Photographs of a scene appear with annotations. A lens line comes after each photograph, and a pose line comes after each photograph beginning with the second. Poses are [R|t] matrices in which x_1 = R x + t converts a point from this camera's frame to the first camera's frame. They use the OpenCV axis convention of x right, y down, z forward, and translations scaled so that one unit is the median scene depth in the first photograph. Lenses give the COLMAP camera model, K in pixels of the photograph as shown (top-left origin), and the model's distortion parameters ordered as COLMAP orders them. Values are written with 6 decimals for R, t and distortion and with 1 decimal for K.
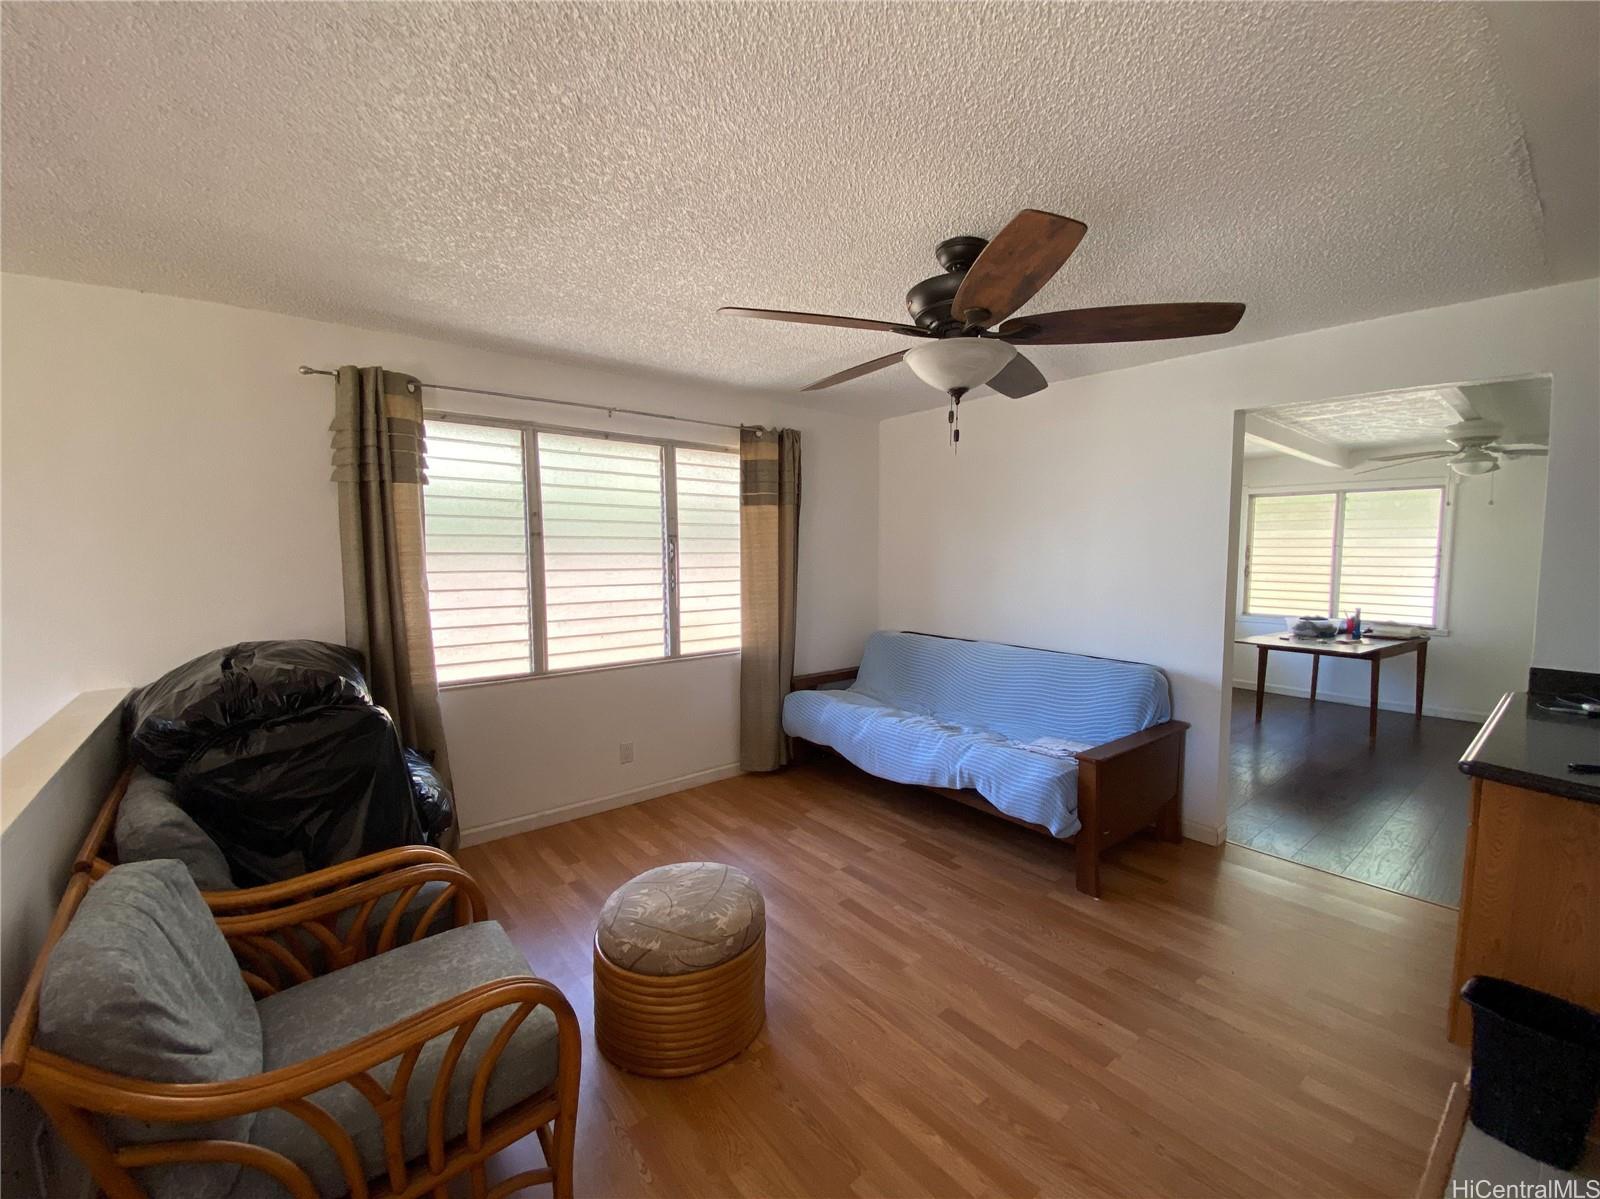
lens RADIAL K [[652.9, 0, 800.0], [0, 652.9, 599.5], [0, 0, 1]] dist [-0.000588, -0.014483]
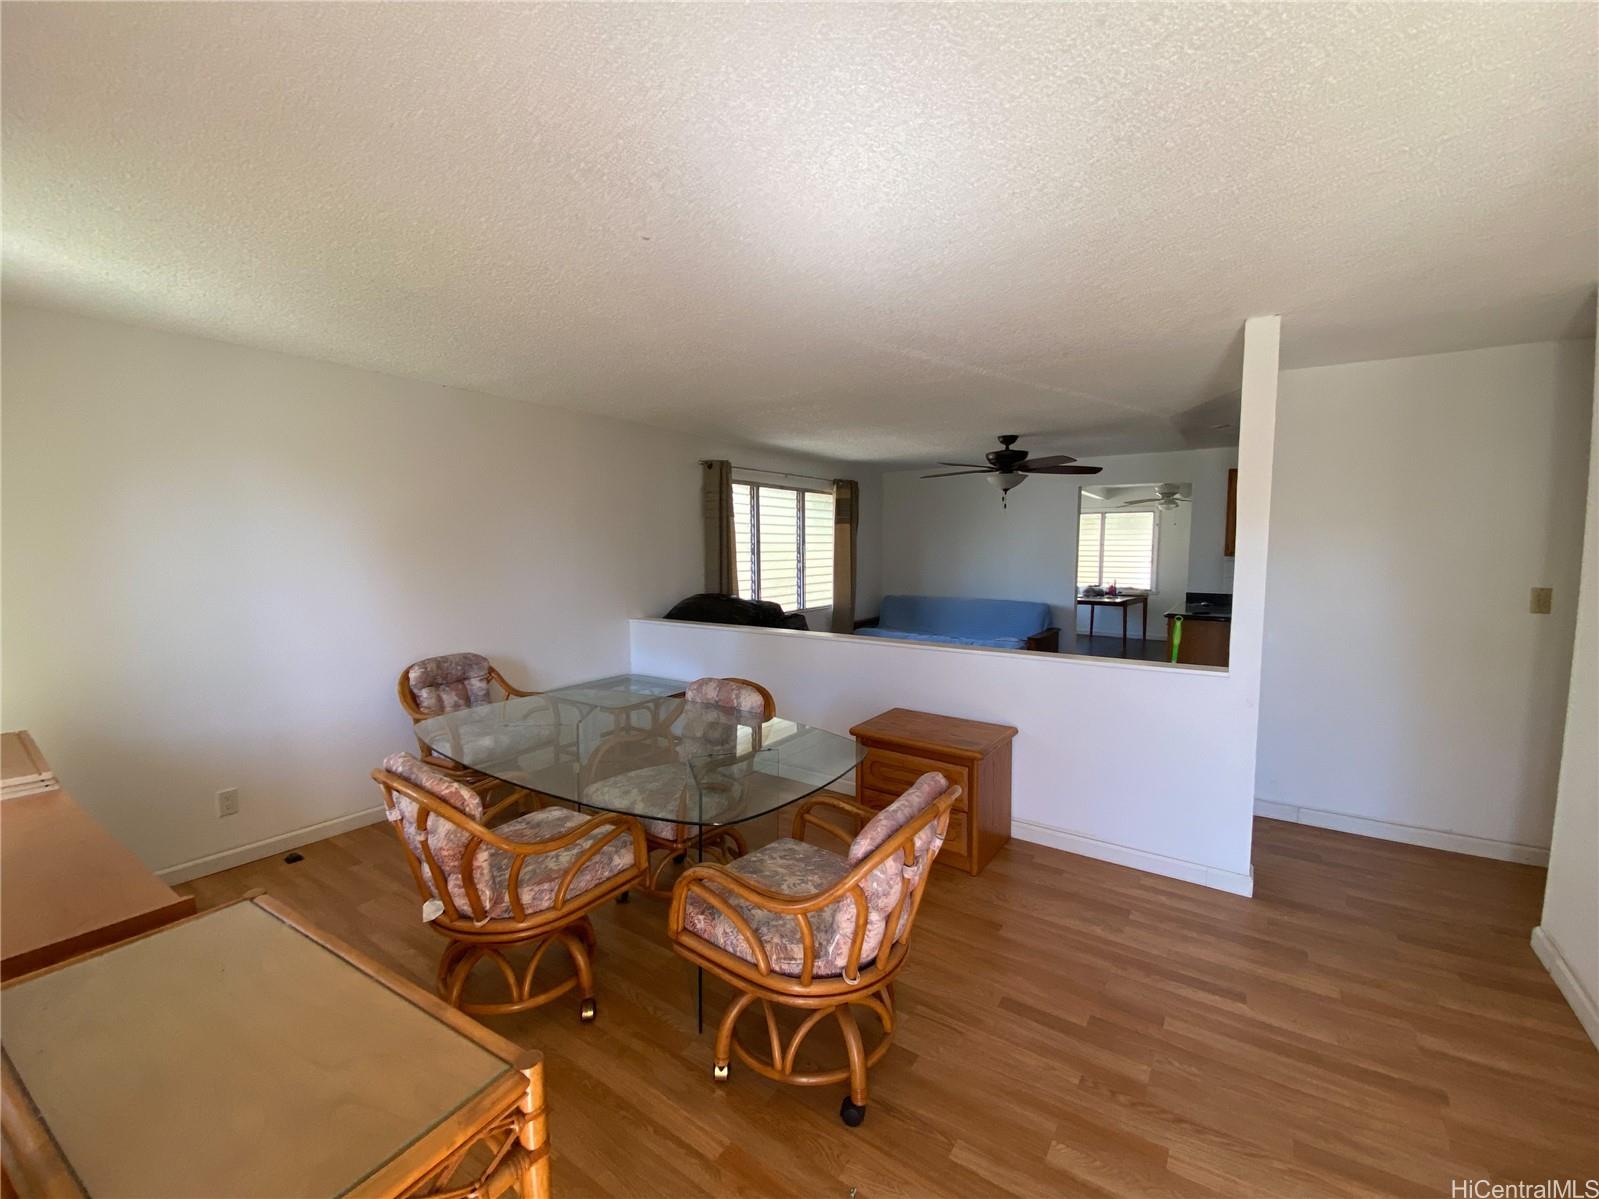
lens RADIAL K [[652.5, 0, 799.5], [0, 652.5, 599.5], [0, 0, 1]] dist [-0.000588, -0.014483]
pose [[0.958684, -0.022832, 0.283554, -0.682591], [0.019107, 0.999691, 0.015895, 0.031820], [-0.283830, -0.009820, 0.958824, -0.675578]]
